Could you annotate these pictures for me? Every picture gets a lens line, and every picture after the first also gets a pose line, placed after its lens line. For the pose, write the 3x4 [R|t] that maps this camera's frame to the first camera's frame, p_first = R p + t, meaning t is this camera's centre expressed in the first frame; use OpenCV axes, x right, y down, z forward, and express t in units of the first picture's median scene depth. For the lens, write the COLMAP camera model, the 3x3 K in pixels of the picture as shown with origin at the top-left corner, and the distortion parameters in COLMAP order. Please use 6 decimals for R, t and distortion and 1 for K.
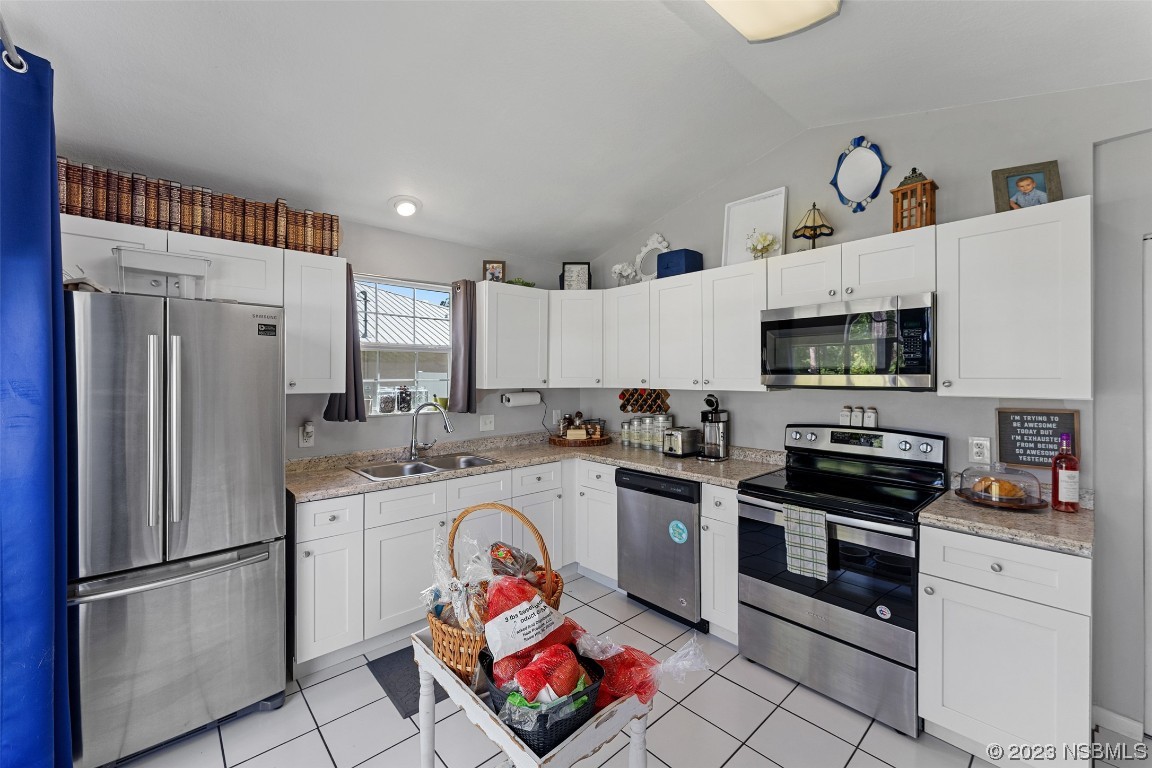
lens RADIAL K [[462.4, 0, 577.3], [0, 462.4, 373.1], [0, 0, 1]] dist [0.000682, 0.000052]
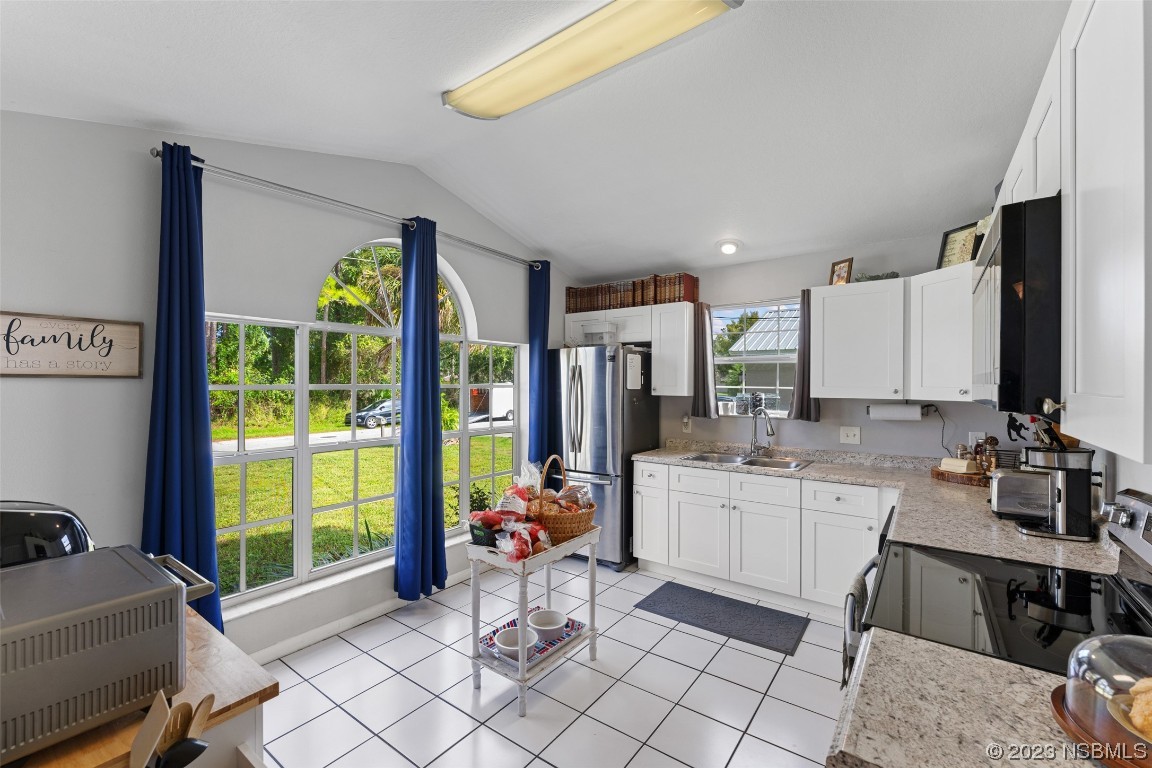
lens RADIAL K [[482.5, 0, 576.0], [0, 482.5, 384.0], [0, 0, 1]] dist [-0.000544, -0.000040]
pose [[0.193148, 0.002039, -0.981167, 0.719053], [0.002963, 0.999992, 0.002661, 0.000961], [0.981165, -0.003422, 0.193141, 0.309616]]
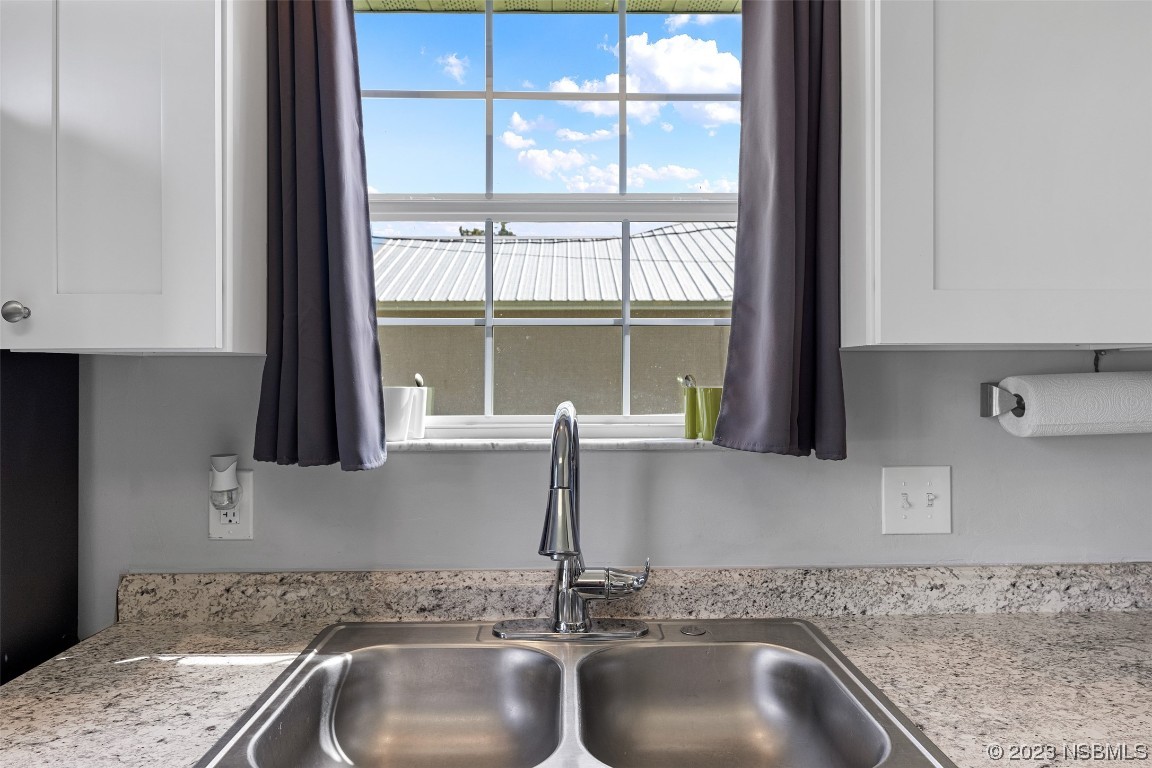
lens RADIAL K [[744.4, 0, 576.0], [0, 744.4, 384.0], [0, 0, 1]] dist [-0.002014, -0.000713]
pose [[0.751893, -0.002187, -0.659282, -0.083164], [0.007485, 0.999958, 0.005219, 0.049781], [0.659243, -0.008859, 0.751878, 0.670210]]
